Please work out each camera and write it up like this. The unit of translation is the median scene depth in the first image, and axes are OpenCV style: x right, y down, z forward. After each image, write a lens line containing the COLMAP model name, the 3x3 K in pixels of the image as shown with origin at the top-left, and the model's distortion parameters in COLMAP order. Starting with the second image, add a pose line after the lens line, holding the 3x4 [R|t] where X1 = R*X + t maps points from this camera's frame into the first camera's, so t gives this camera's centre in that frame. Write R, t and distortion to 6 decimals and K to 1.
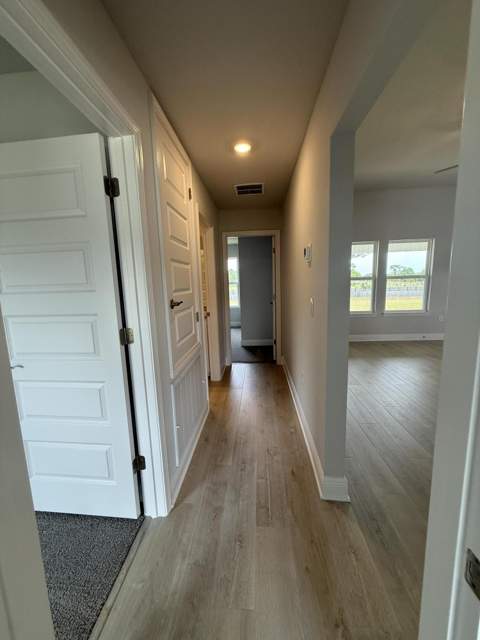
lens RADIAL K [[255.9, 0, 240.5], [0, 255.9, 318.7], [0, 0, 1]] dist [0.002236, -0.000170]
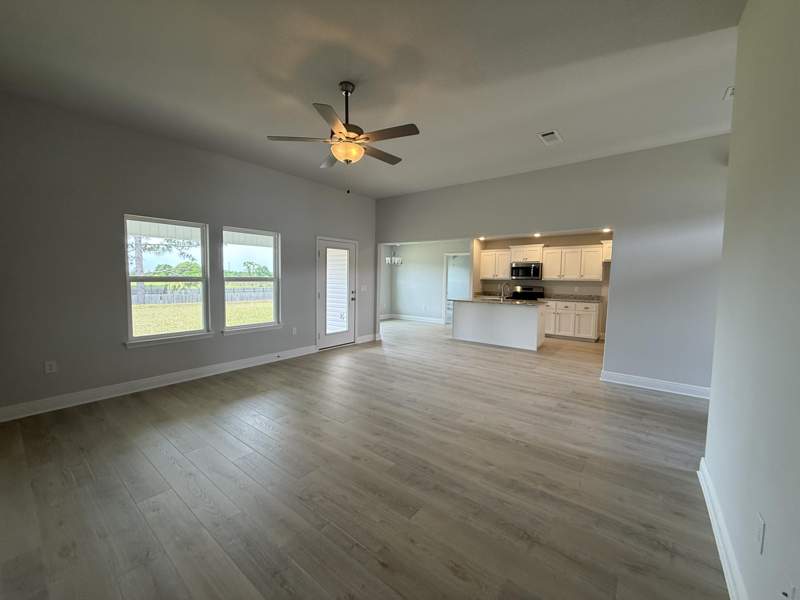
lens RADIAL K [[319.9, 0, 400.0], [0, 319.9, 300.0], [0, 0, 1]] dist [0.002236, -0.000170]
pose [[0.561585, -0.026084, 0.827008, 0.122779], [0.093741, 0.995074, -0.032270, -0.033590], [-0.822092, 0.095647, 0.561263, 0.132612]]
